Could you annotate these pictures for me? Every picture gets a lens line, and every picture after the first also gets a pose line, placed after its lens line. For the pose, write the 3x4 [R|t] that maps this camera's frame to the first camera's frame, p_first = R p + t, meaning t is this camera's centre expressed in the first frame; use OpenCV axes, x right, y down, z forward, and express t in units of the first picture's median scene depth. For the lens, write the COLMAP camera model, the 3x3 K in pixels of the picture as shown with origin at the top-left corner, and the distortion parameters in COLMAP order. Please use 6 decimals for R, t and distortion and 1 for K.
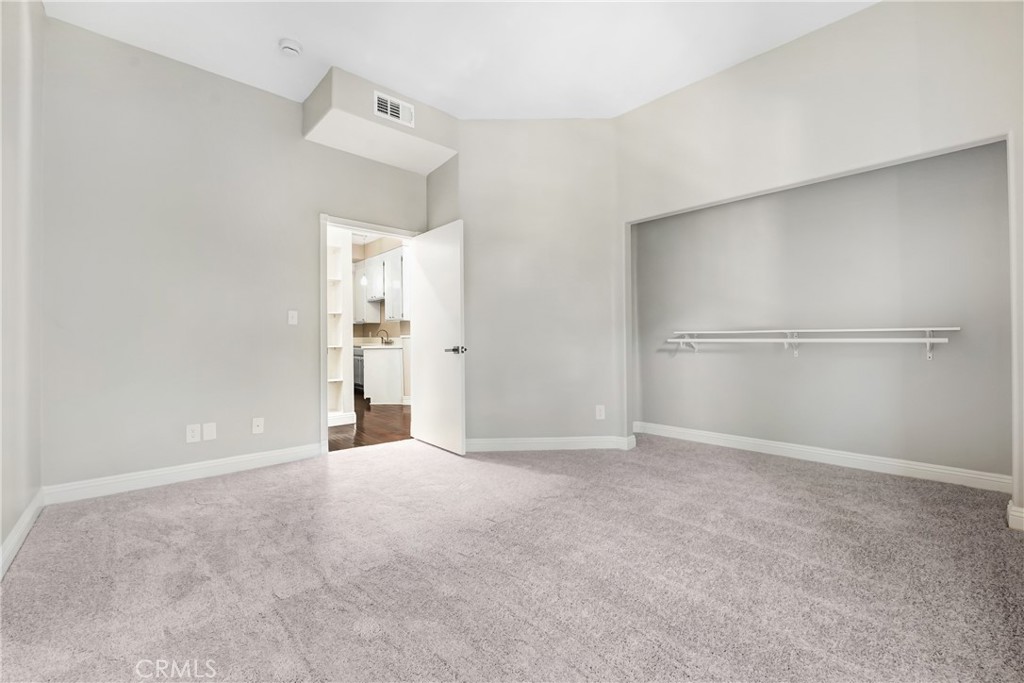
lens RADIAL K [[433.8, 0, 512.0], [0, 433.8, 341.5], [0, 0, 1]] dist [-0.000323, -0.000013]
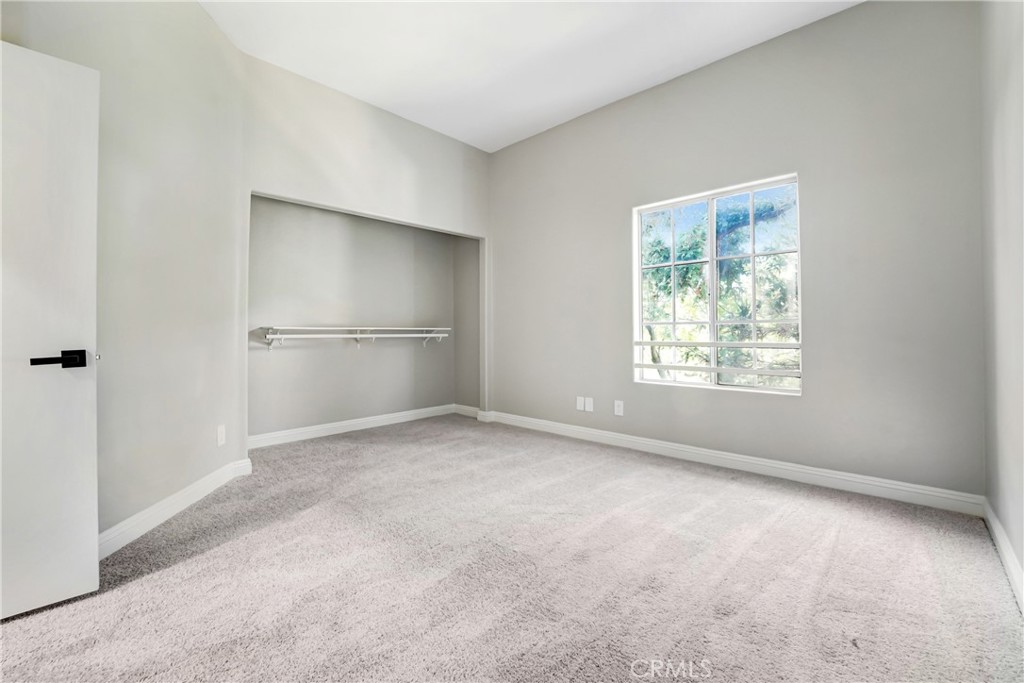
lens RADIAL K [[433.8, 0, 512.0], [0, 433.8, 341.5], [0, 0, 1]] dist [-0.000323, -0.000013]
pose [[-0.072094, -0.013411, 0.997308, -0.634207], [0.011830, 0.999828, 0.014300, 0.001004], [-0.997328, 0.012829, -0.071923, 0.640313]]
